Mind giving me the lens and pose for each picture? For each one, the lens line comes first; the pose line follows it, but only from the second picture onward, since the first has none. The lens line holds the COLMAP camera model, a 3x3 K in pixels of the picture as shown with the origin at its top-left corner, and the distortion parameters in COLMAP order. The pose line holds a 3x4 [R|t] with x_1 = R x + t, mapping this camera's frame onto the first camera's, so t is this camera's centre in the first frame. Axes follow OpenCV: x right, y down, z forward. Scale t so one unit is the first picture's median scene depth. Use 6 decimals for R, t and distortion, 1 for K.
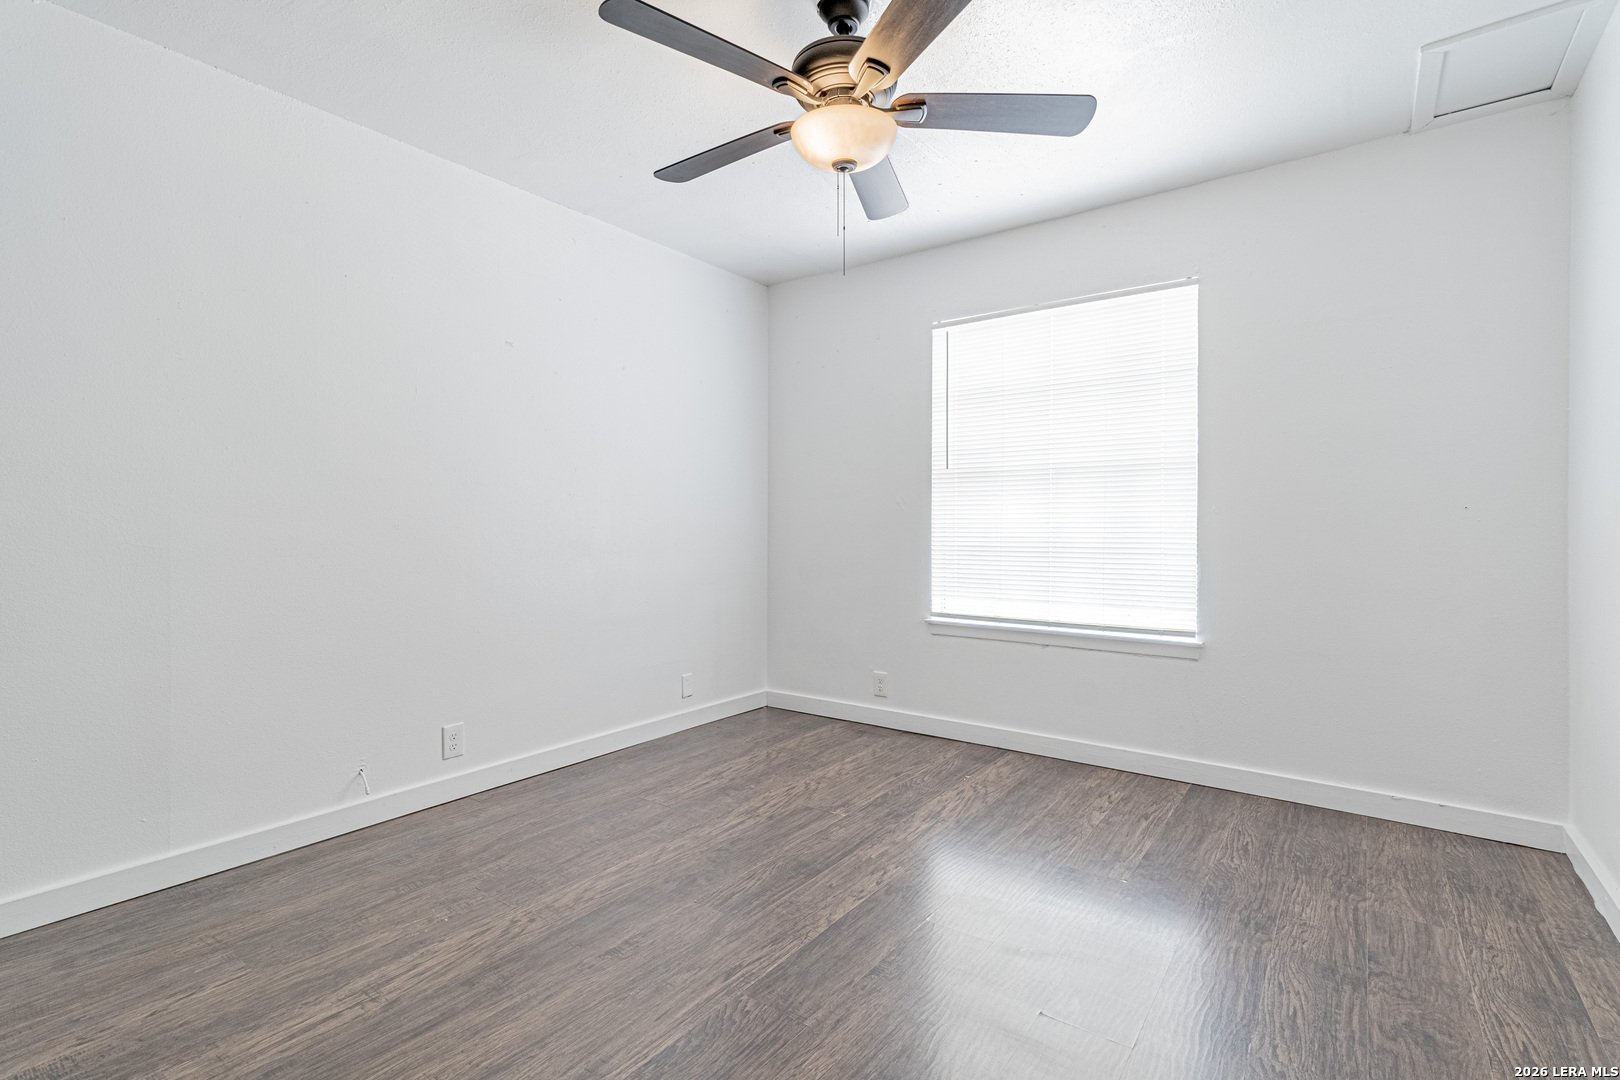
lens RADIAL K [[735.2, 0, 805.2], [0, 735.2, 540.3], [0, 0, 1]] dist [-0.000661, -0.000062]
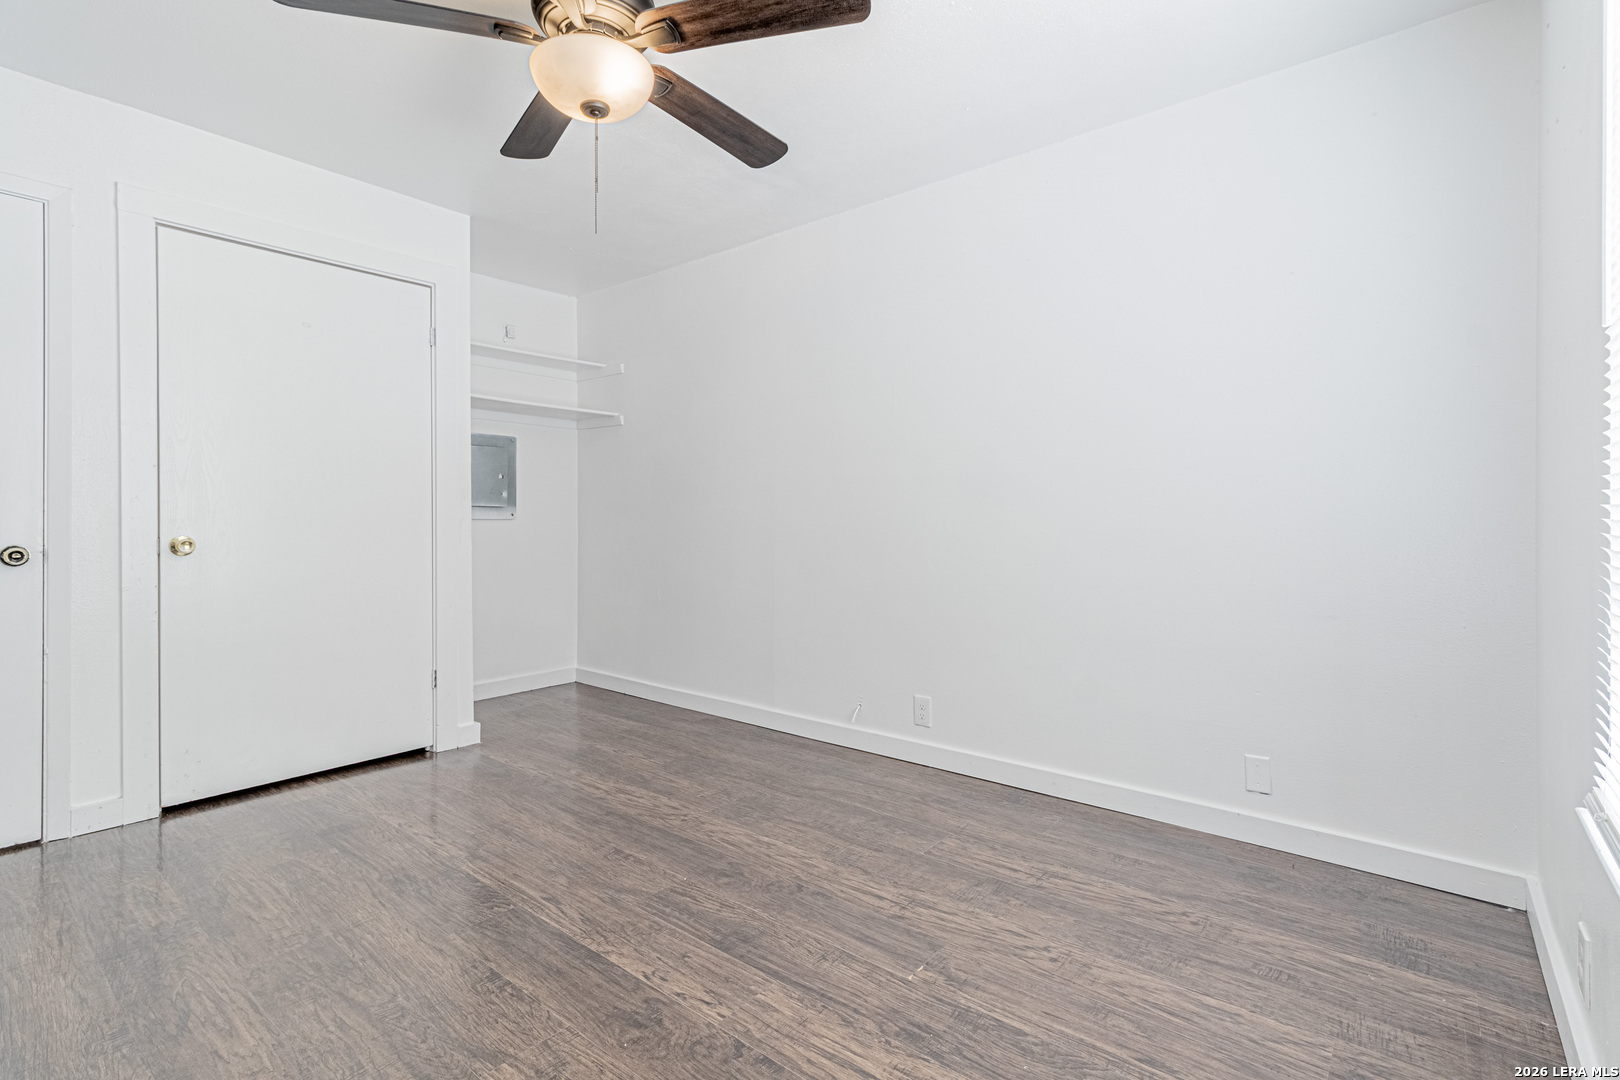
lens RADIAL K [[772.8, 0, 811.4], [0, 772.8, 525.4], [0, 0, 1]] dist [0.004229, 0.000682]
pose [[-0.047174, 0.012838, -0.998804, 0.730417], [-0.020611, 0.999692, 0.013823, -0.007778], [0.998674, 0.021239, -0.046895, 0.993345]]
